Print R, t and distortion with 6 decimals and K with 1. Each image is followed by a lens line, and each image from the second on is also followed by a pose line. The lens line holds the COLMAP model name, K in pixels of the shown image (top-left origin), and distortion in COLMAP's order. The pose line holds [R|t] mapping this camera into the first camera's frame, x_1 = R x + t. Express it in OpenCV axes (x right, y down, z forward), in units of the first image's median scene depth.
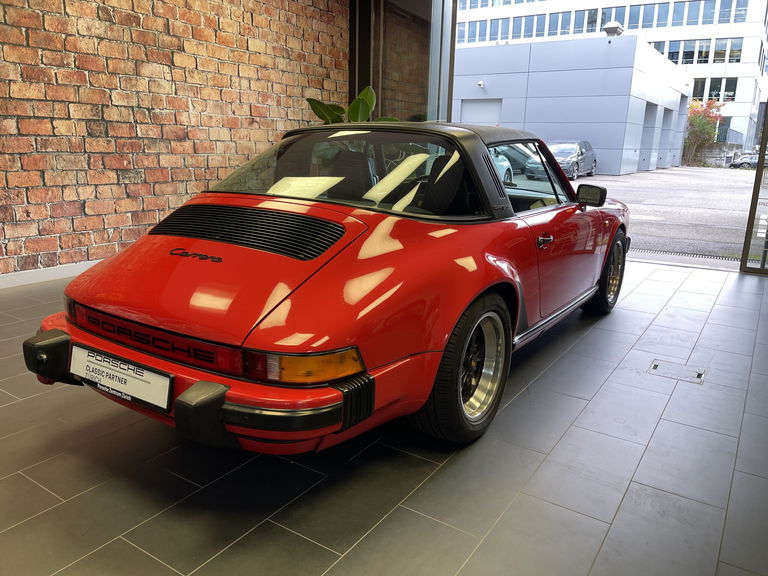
lens RADIAL K [[582.4, 0, 389.0], [0, 582.4, 288.1], [0, 0, 1]] dist [0.093495, -0.130228]
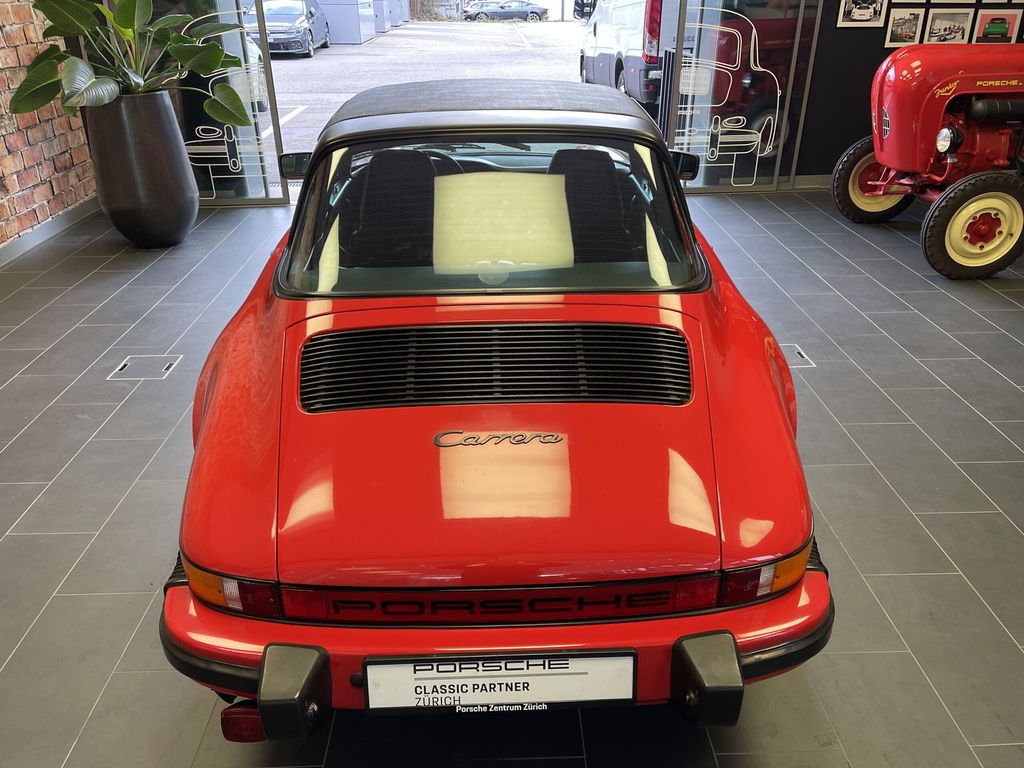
lens RADIAL K [[776.5, 0, 518.6], [0, 776.5, 384.2], [0, 0, 1]] dist [0.093495, -0.130228]
pose [[0.814143, -0.282829, 0.507128, -0.728267], [0.157414, 0.948156, 0.276082, -0.337665], [-0.558920, -0.144942, 0.816456, 0.369310]]
